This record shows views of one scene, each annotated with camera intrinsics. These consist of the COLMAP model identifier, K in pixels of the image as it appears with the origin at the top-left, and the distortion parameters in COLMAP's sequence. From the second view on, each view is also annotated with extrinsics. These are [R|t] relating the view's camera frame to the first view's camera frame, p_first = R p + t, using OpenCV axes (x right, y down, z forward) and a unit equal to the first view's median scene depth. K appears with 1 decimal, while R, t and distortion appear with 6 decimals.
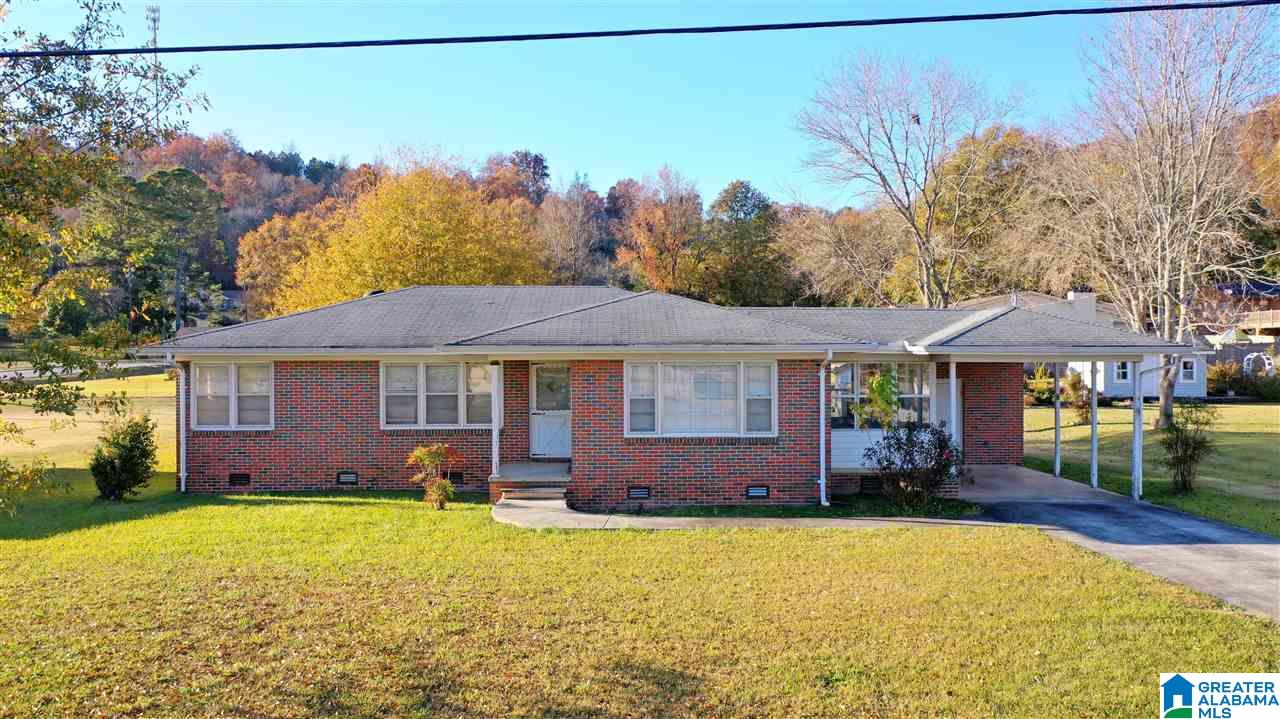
lens RADIAL K [[1008.5, 0, 640.0], [0, 1008.5, 359.5], [0, 0, 1]] dist [-0.000427, 0.007415]
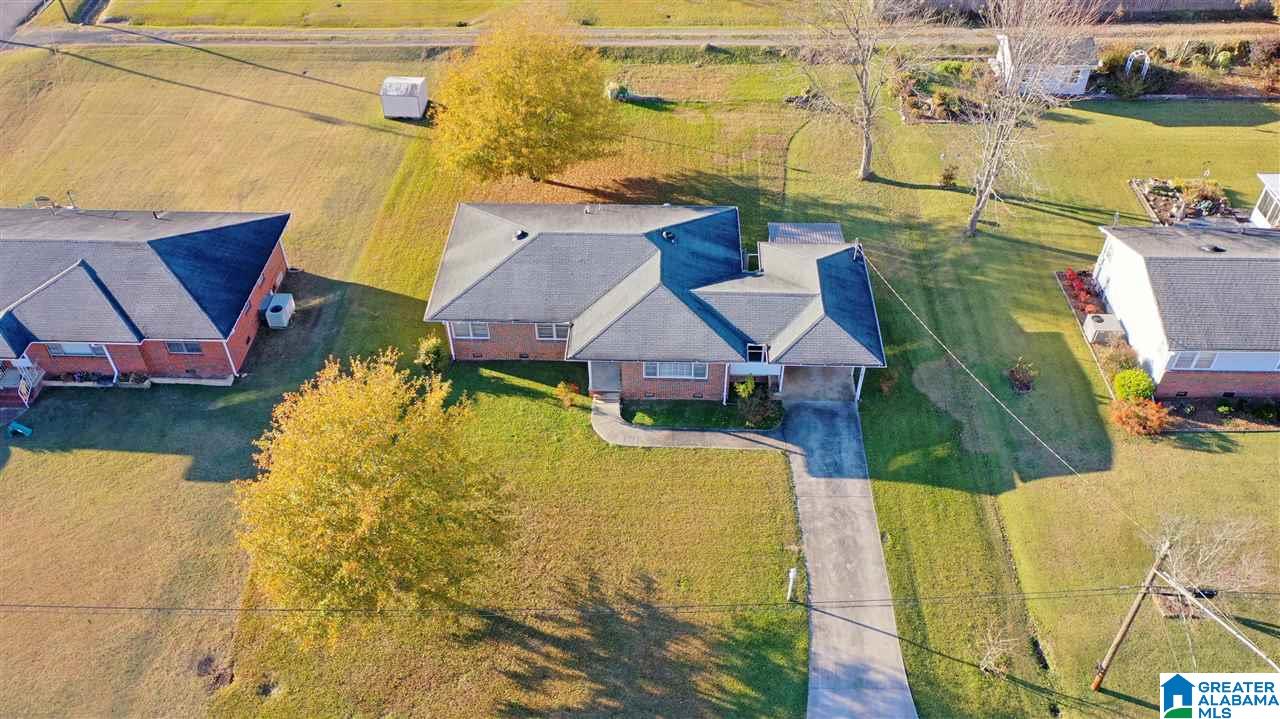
lens RADIAL K [[1008.2, 0, 640.0], [0, 1008.2, 359.5], [0, 0, 1]] dist [0.008621, 0.003759]
pose [[0.998281, 0.037258, -0.045233, 0.074926], [0.002684, 0.741988, 0.670407, -1.407156], [0.058540, -0.669377, 0.740613, -0.678754]]
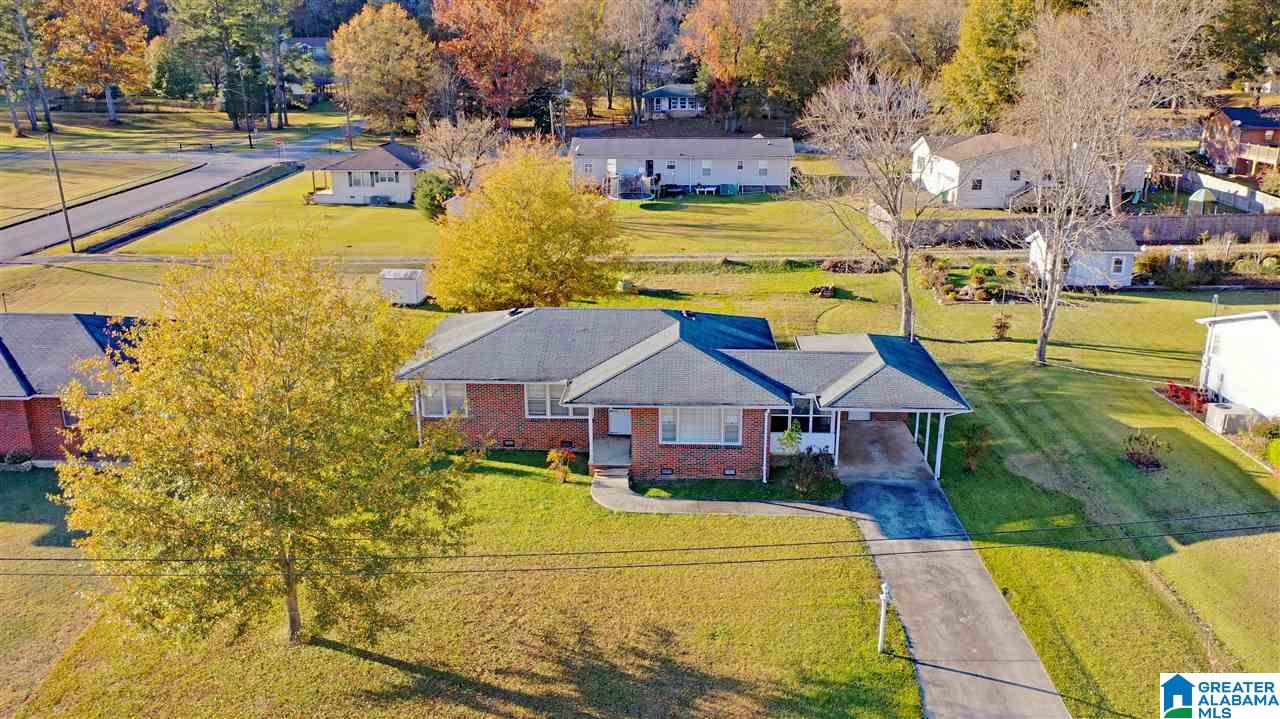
lens RADIAL K [[1008.2, 0, 640.0], [0, 1008.2, 359.5], [0, 0, 1]] dist [0.008621, 0.003759]
pose [[0.997507, 0.018982, -0.067969, 0.065754], [0.001232, 0.958318, 0.285702, -0.546703], [0.070559, -0.285074, 0.955905, -0.676171]]
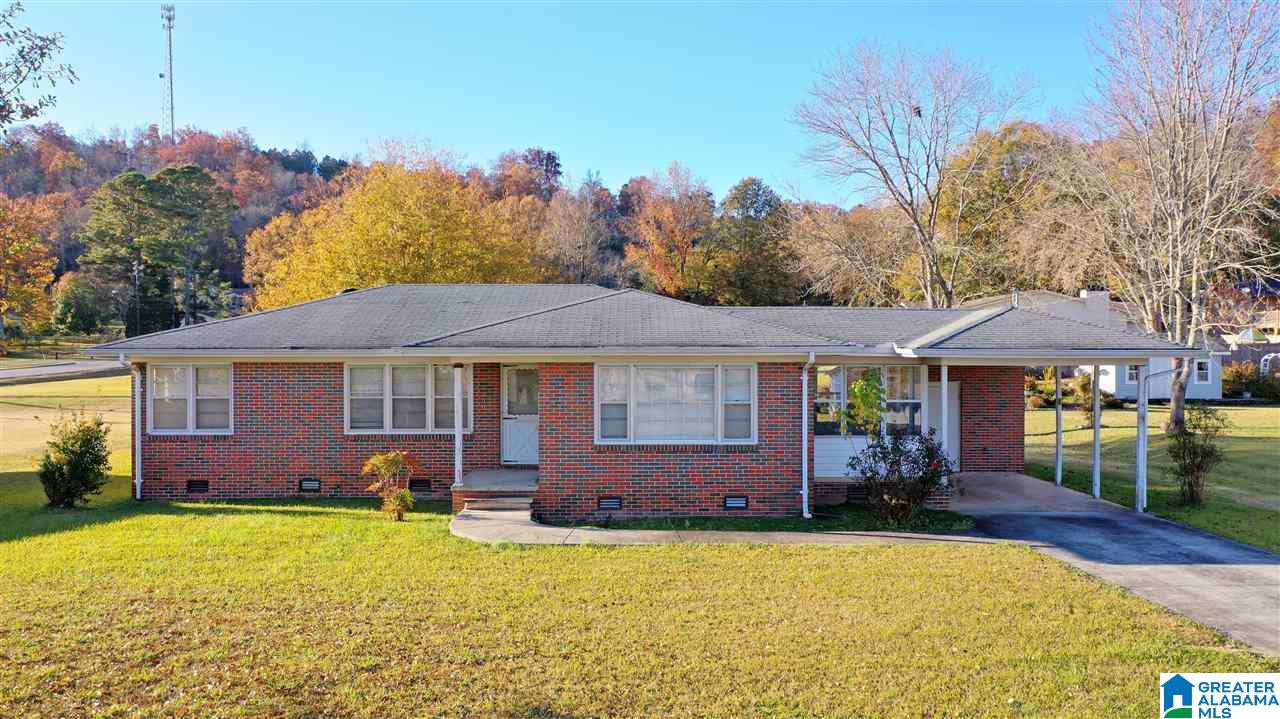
lens RADIAL K [[1008.5, 0, 640.0], [0, 1008.5, 359.5], [0, 0, 1]] dist [-0.000427, 0.007415]
pose [[0.999898, 0.001806, -0.014165, 0.035941], [-0.001778, 0.999996, 0.001989, -0.003938], [0.014169, -0.001963, 0.999898, 0.049854]]
